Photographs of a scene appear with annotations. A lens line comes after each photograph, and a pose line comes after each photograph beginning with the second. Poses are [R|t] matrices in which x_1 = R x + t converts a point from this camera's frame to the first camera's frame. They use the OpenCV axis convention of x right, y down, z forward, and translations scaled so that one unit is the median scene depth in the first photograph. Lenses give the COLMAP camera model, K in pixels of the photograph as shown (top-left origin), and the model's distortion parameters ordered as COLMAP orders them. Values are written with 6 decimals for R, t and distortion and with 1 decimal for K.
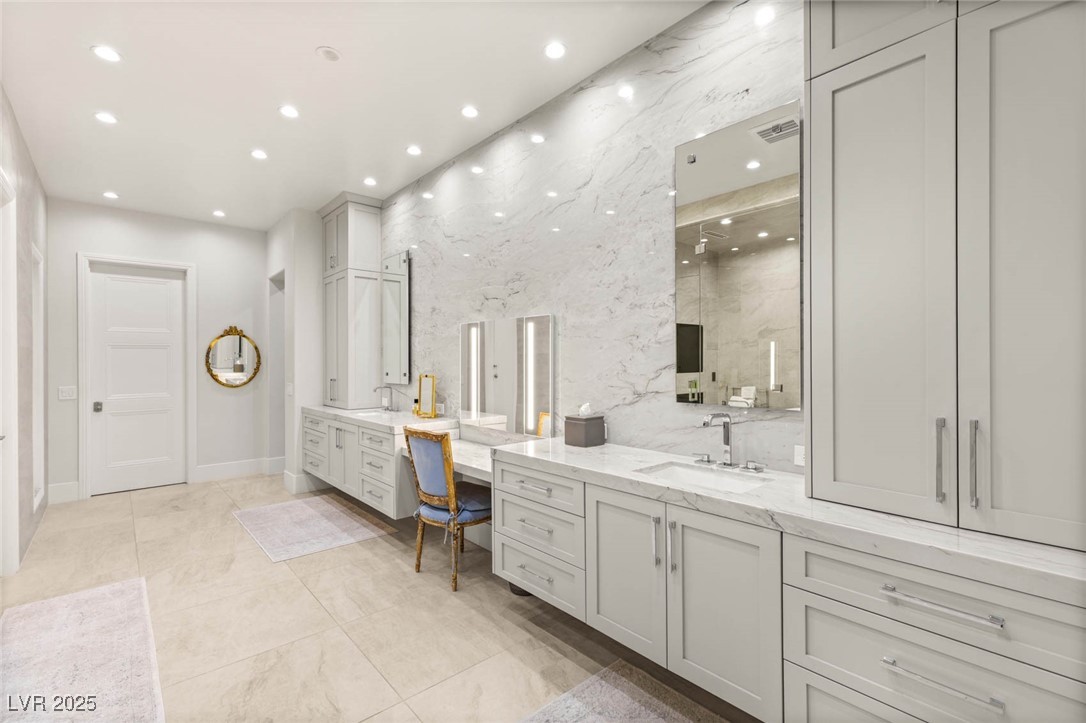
lens RADIAL K [[483.5, 0, 544.6], [0, 483.5, 357.9], [0, 0, 1]] dist [0.004337, 0.001140]
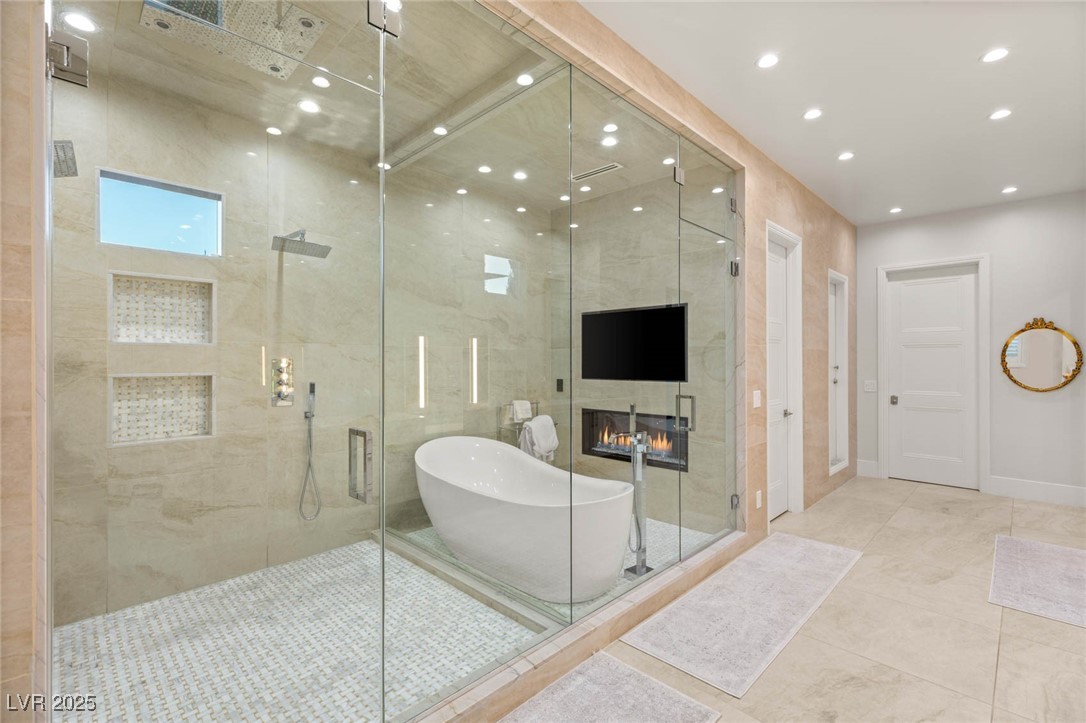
lens RADIAL K [[483.5, 0, 549.8], [0, 483.5, 361.9], [0, 0, 1]] dist [0.004337, 0.001140]
pose [[0.067200, 0.006408, -0.997719, 0.239994], [0.004217, 0.999969, 0.006706, 0.001200], [0.997731, -0.004658, 0.067171, 0.208547]]
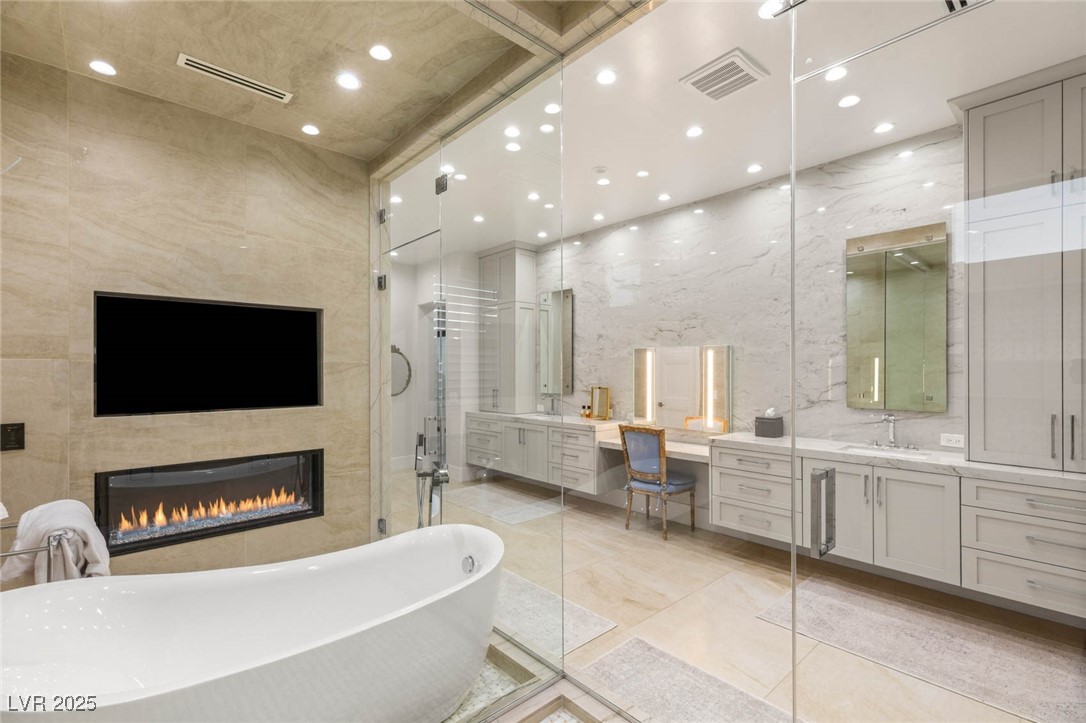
lens RADIAL K [[483.5, 0, 545.1], [0, 483.5, 366.8], [0, 0, 1]] dist [0.004337, 0.001140]
pose [[0.999902, 0.006338, 0.012481, -0.524527], [-0.006309, 0.999977, -0.002415, -0.019286], [-0.012497, 0.002336, 0.999919, -0.385269]]
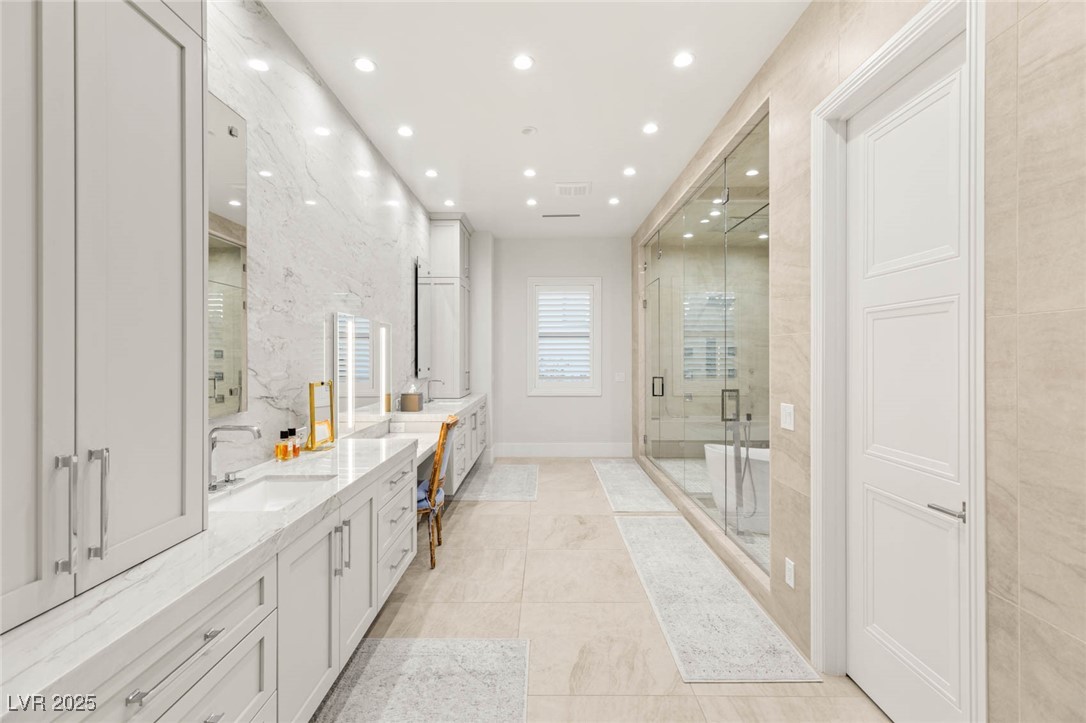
lens RADIAL K [[483.5, 0, 540.5], [0, 483.5, 356.4], [0, 0, 1]] dist [0.004337, 0.001140]
pose [[-0.740920, 0.007906, 0.671547, -1.138703], [0.004462, 0.999967, -0.006851, 0.008914], [-0.671579, -0.002080, -0.740930, 1.641730]]
